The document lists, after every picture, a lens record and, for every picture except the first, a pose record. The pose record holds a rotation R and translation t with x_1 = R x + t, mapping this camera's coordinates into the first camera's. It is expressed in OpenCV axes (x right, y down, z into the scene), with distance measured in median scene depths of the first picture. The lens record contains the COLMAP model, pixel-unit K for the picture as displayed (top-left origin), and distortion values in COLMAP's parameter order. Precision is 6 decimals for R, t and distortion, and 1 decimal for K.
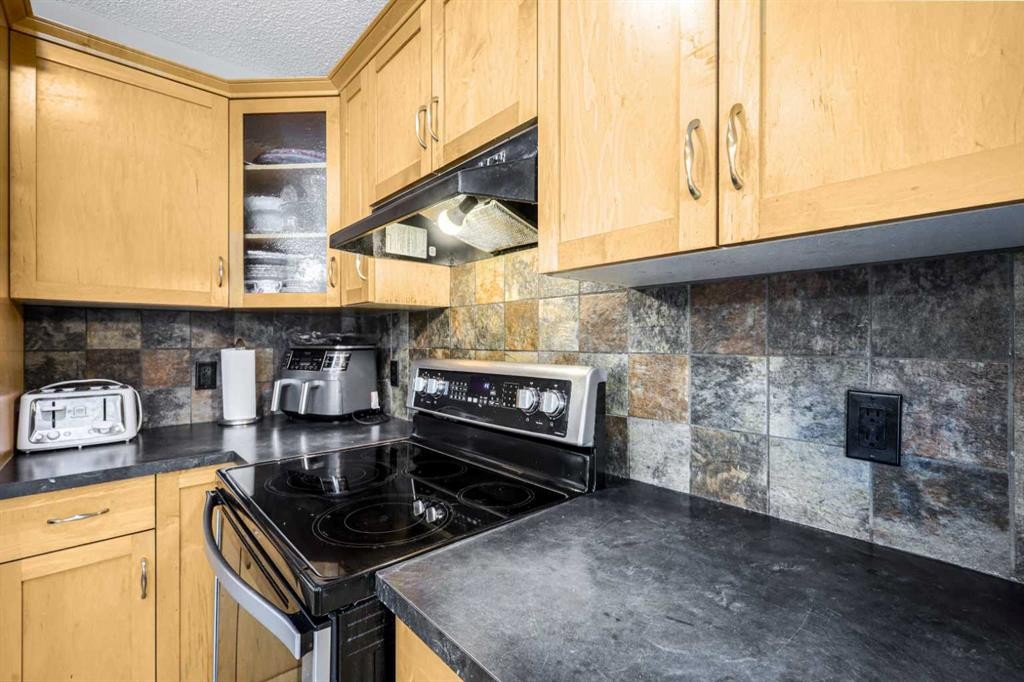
lens RADIAL K [[447.7, 0, 512.0], [0, 447.7, 341.0], [0, 0, 1]] dist [0.001495, -0.000012]
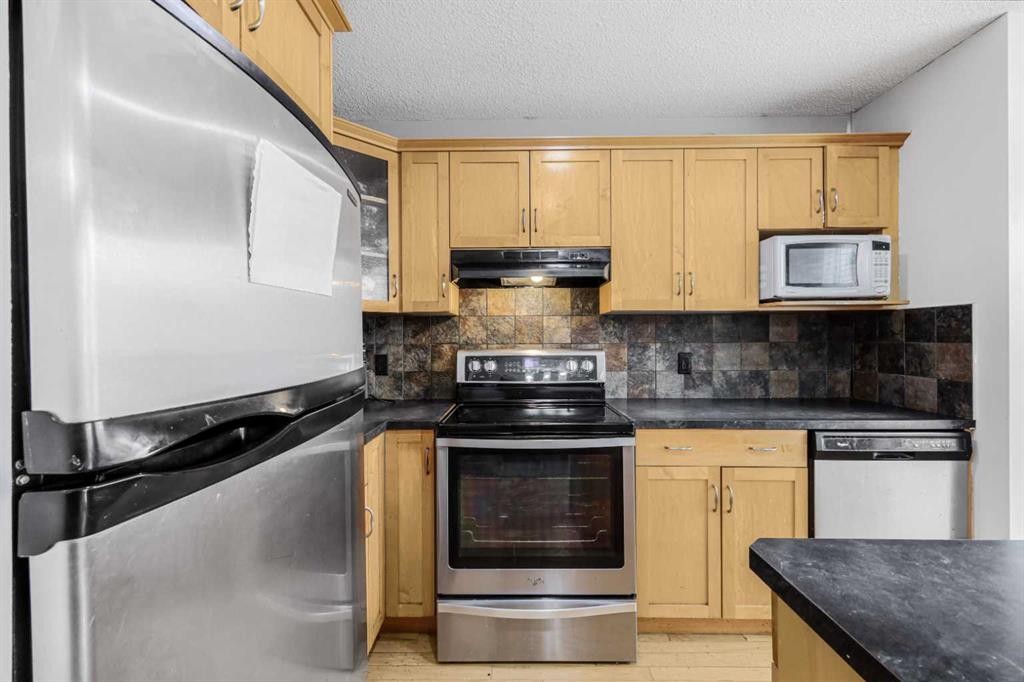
lens RADIAL K [[447.7, 0, 512.0], [0, 447.7, 341.0], [0, 0, 1]] dist [0.001495, -0.000012]
pose [[0.677165, -0.005740, 0.735809, -1.686833], [0.003564, 0.999983, 0.004522, 0.002968], [-0.735823, -0.000440, 0.677174, -0.208168]]
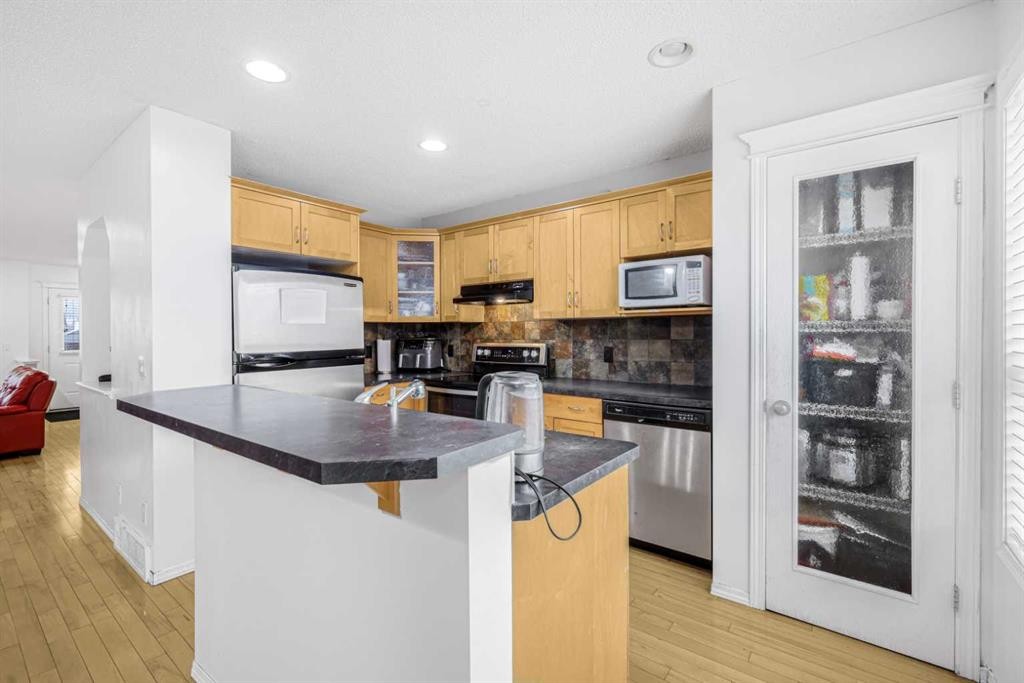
lens RADIAL K [[447.7, 0, 512.0], [0, 447.7, 341.5], [0, 0, 1]] dist [0.001495, -0.000012]
pose [[0.983373, -0.006357, 0.181484, -0.661418], [0.003426, 0.999859, 0.016462, -0.014374], [-0.181563, -0.015566, 0.983256, -2.210846]]
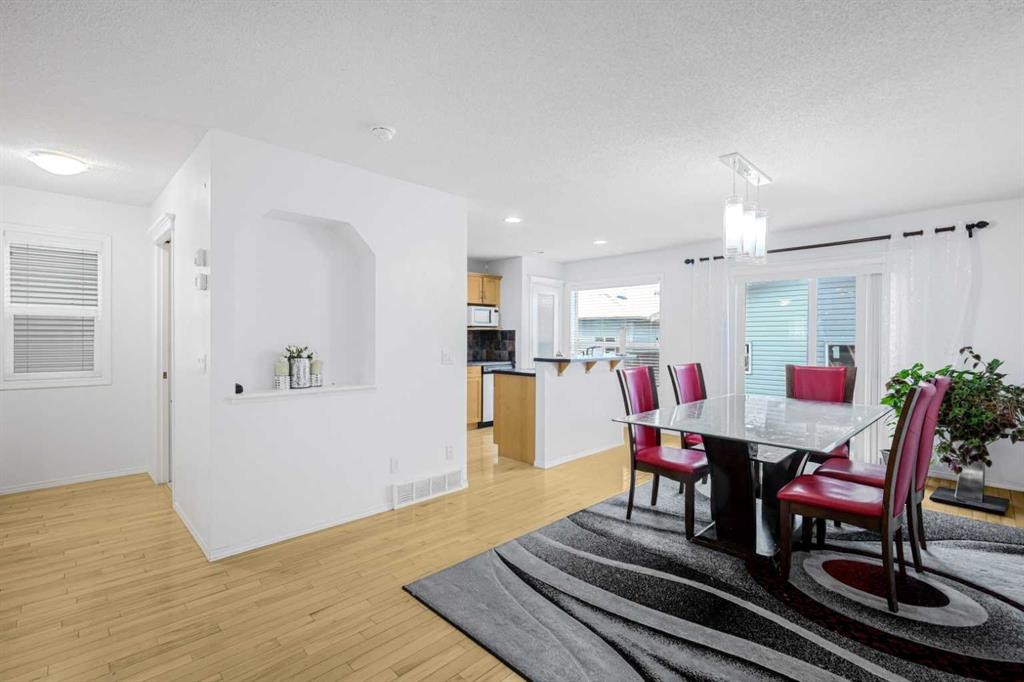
lens RADIAL K [[458.8, 0, 513.7], [0, 458.8, 340.7], [0, 0, 1]] dist [0.000306, 0.000290]
pose [[-0.042150, -0.005566, 0.999096, -5.516275], [-0.004648, 0.999975, 0.005375, -0.010100], [-0.999100, -0.004417, -0.042175, -0.052409]]
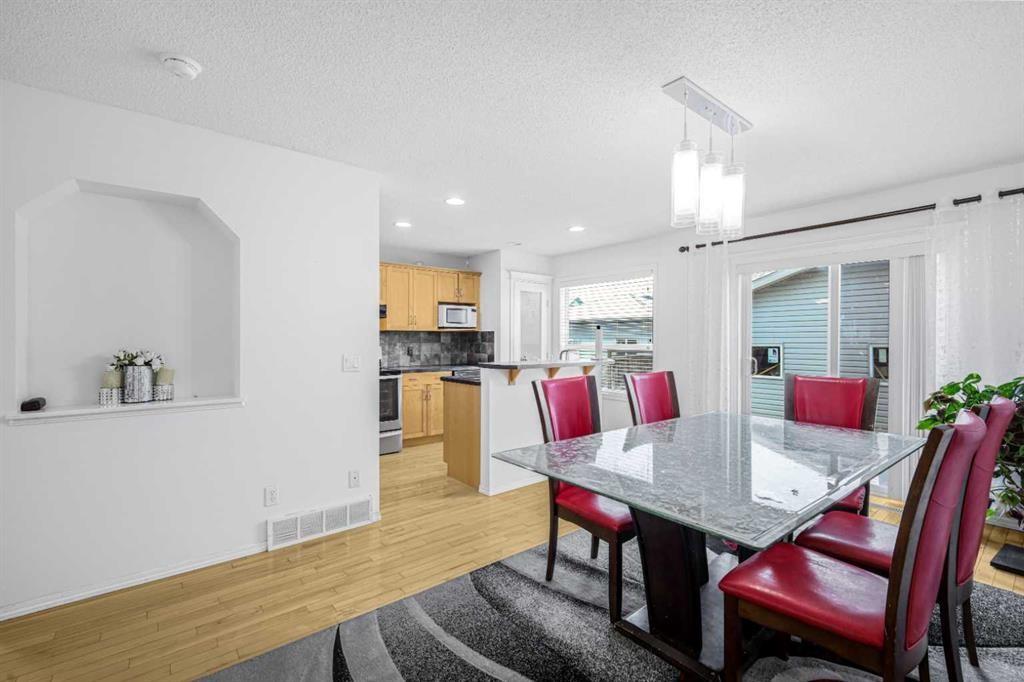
lens RADIAL K [[447.7, 0, 512.0], [0, 447.7, 341.0], [0, 0, 1]] dist [0.001495, -0.000012]
pose [[0.053565, -0.002905, 0.998560, -4.788133], [-0.002316, 0.999993, 0.003033, -0.016328], [-0.998562, -0.002475, 0.053558, -0.843190]]
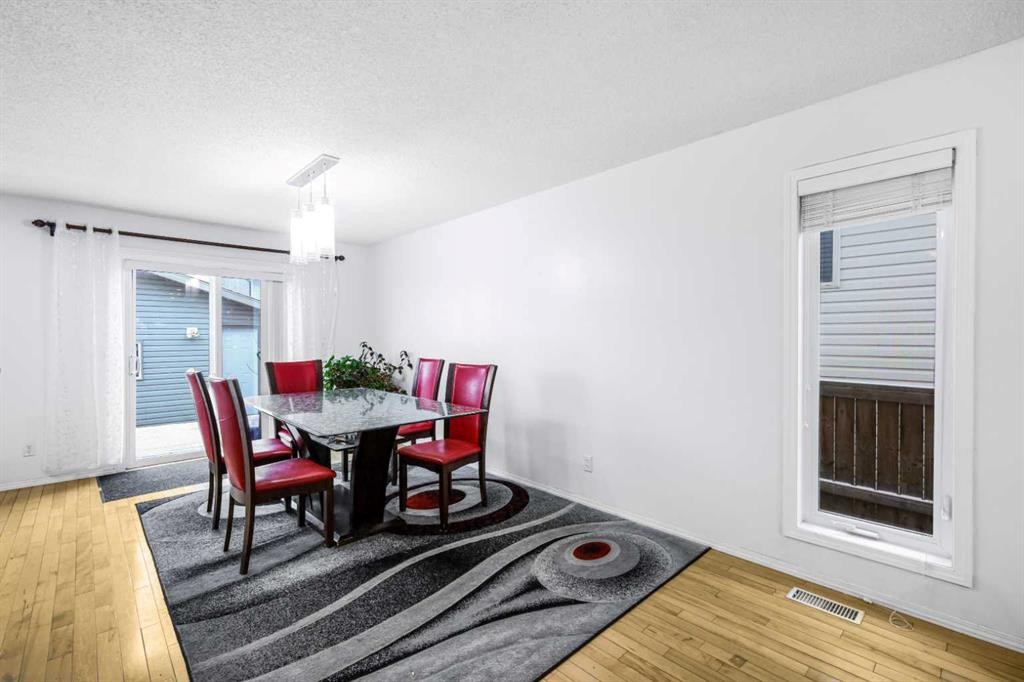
lens RADIAL K [[447.7, 0, 512.0], [0, 447.7, 341.0], [0, 0, 1]] dist [0.001495, -0.000012]
pose [[-0.999731, 0.001728, -0.023146, -3.904082], [0.001464, 0.999933, 0.011450, -0.025817], [0.023164, 0.011413, -0.999667, 1.295355]]
